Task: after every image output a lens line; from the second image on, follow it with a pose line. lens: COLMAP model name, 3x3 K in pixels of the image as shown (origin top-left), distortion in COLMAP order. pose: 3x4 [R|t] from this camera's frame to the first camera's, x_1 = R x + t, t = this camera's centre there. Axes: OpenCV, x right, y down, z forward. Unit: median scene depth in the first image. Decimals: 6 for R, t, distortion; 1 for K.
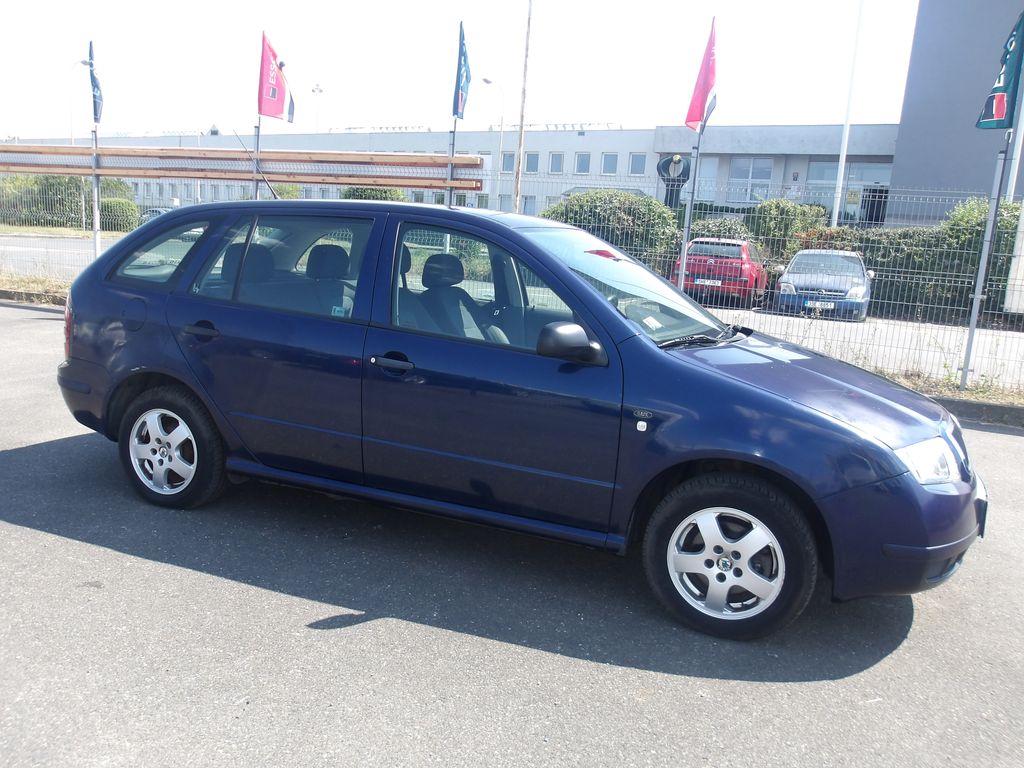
lens RADIAL K [[841.6, 0, 482.3], [0, 841.6, 397.0], [0, 0, 1]] dist [0.005222, 0.005457]
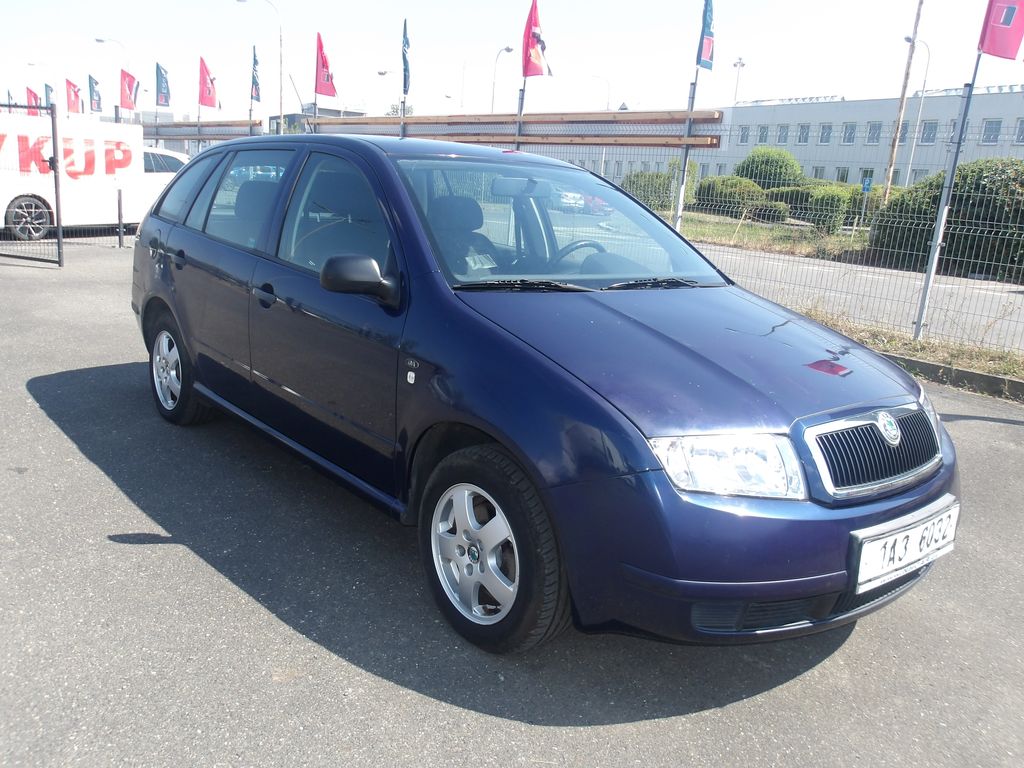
lens RADIAL K [[844.0, 0, 496.8], [0, 844.0, 384.7], [0, 0, 1]] dist [0.008654, 0.001631]
pose [[0.898061, 0.106966, -0.426668, 0.198344], [-0.102688, 0.994163, 0.033098, 0.001565], [0.427717, 0.014089, 0.903803, 0.082531]]
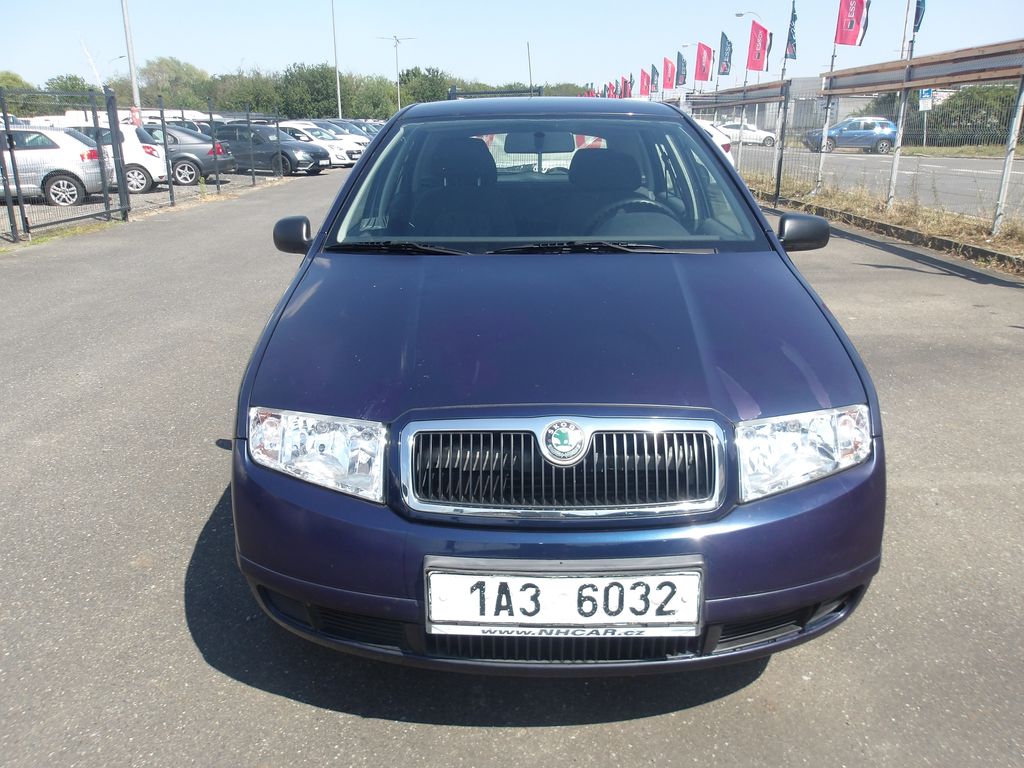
lens RADIAL K [[844.0, 0, 496.8], [0, 844.0, 384.7], [0, 0, 1]] dist [0.008654, 0.001631]
pose [[0.409044, 0.213780, -0.887119, 0.345888], [-0.156015, 0.974240, 0.162837, -0.028512], [0.899078, 0.071796, 0.431860, 0.253548]]
